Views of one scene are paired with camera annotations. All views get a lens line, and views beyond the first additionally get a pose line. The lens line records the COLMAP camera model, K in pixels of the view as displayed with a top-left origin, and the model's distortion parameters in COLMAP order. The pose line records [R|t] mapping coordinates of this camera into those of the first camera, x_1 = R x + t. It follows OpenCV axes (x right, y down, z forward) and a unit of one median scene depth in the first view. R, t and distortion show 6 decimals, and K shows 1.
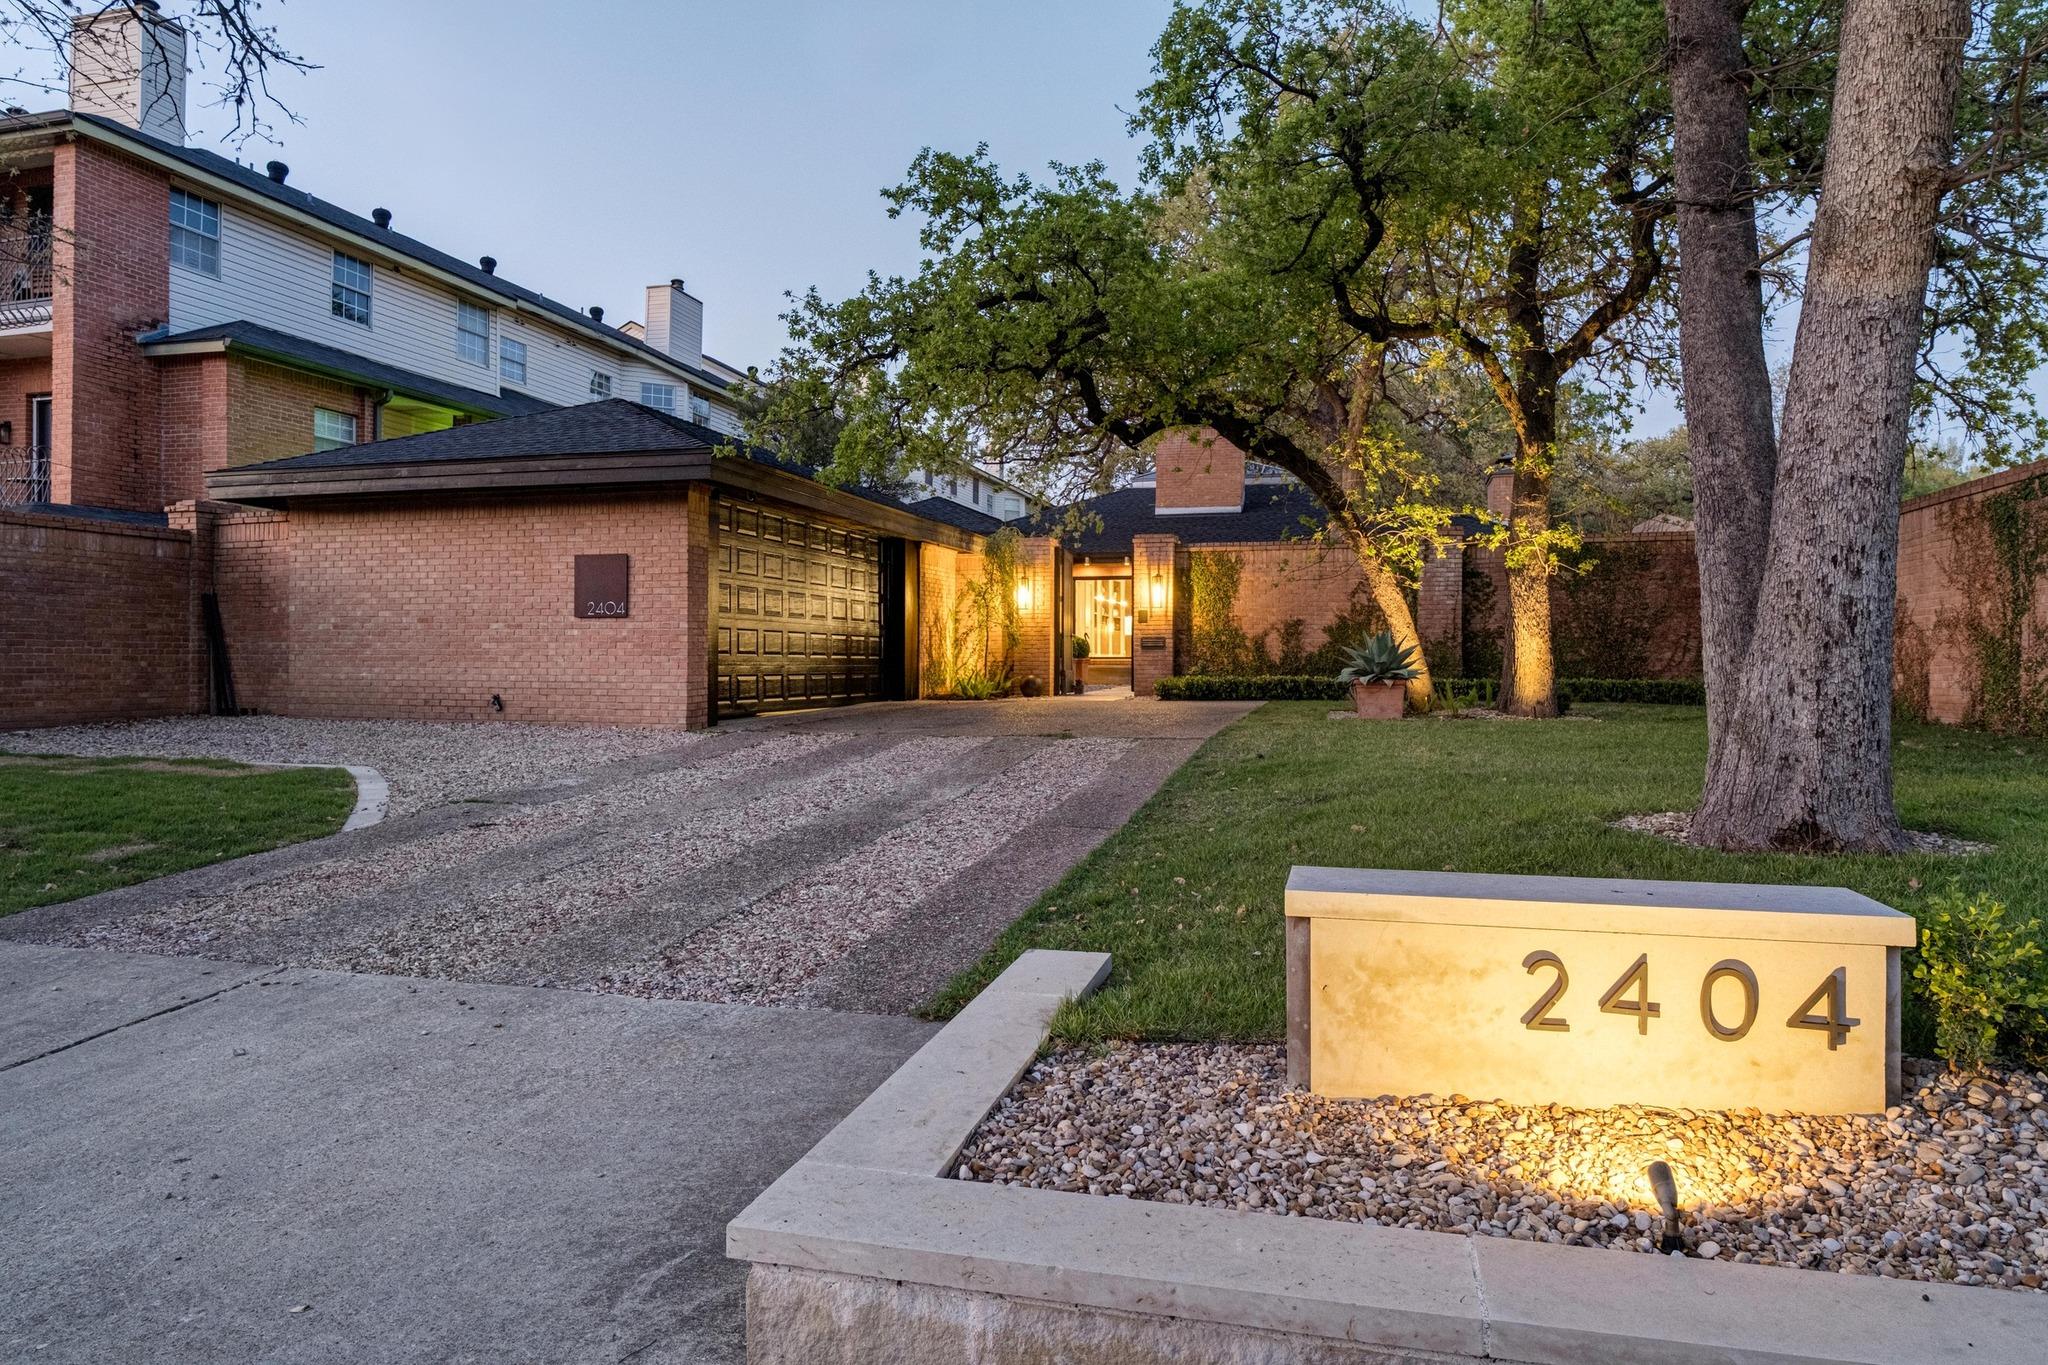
lens RADIAL K [[1258.0, 0, 1024.0], [0, 1258.0, 682.5], [0, 0, 1]] dist [0.000063, -0.000010]
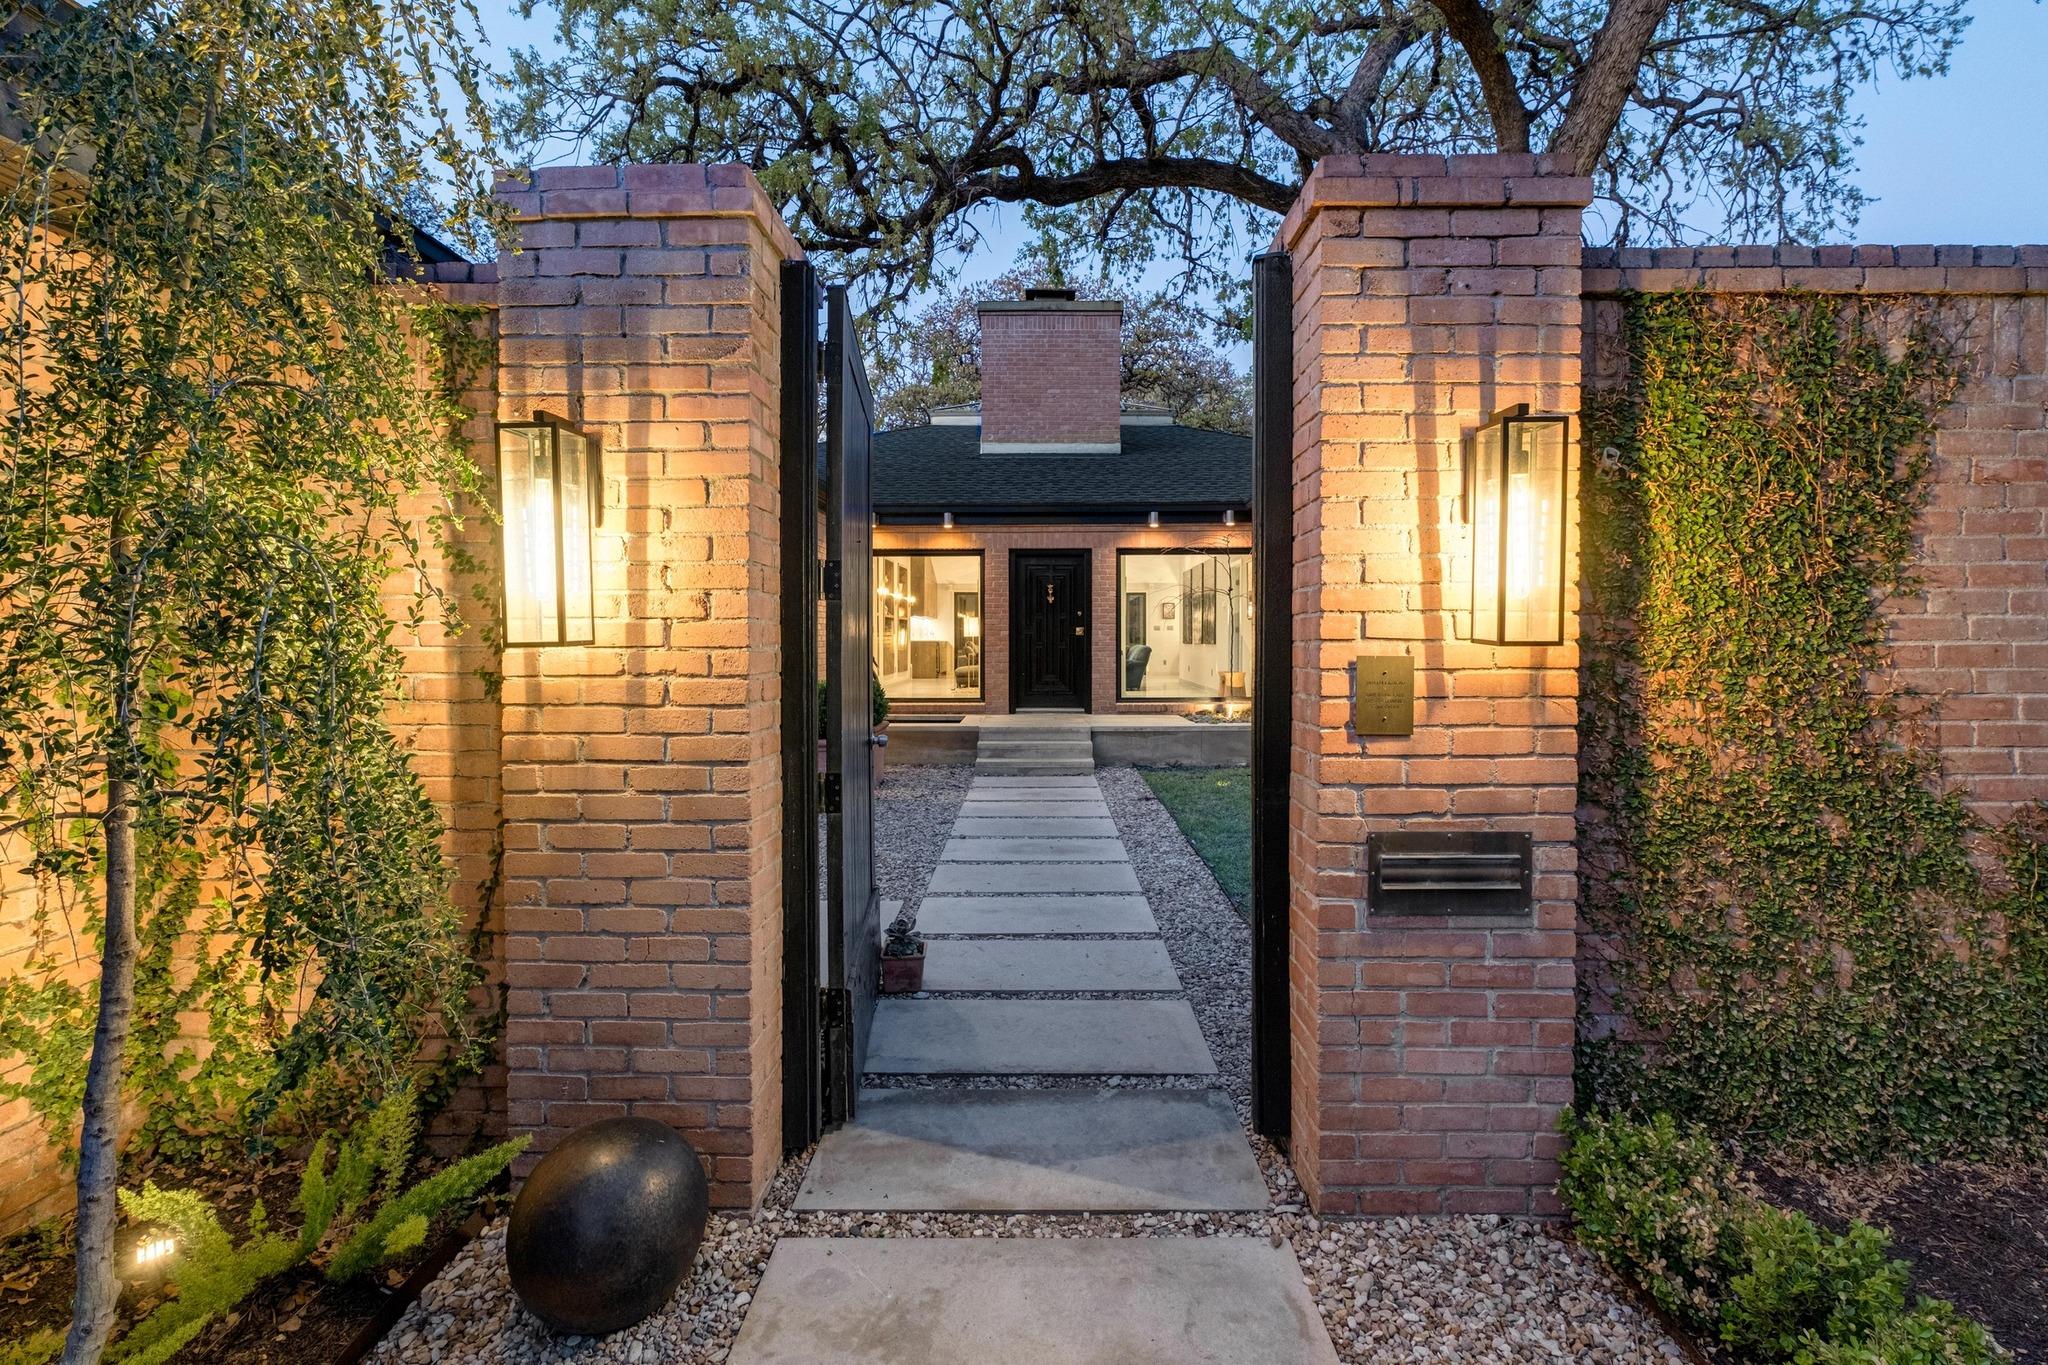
lens RADIAL K [[968.9, 0, 1024.0], [0, 968.9, 682.5], [0, 0, 1]] dist [-0.000240, -0.000074]
pose [[0.972601, -0.007608, 0.232356, 0.026159], [0.002125, 0.999714, 0.023838, -0.056925], [-0.232471, -0.022691, 0.972339, 0.897271]]
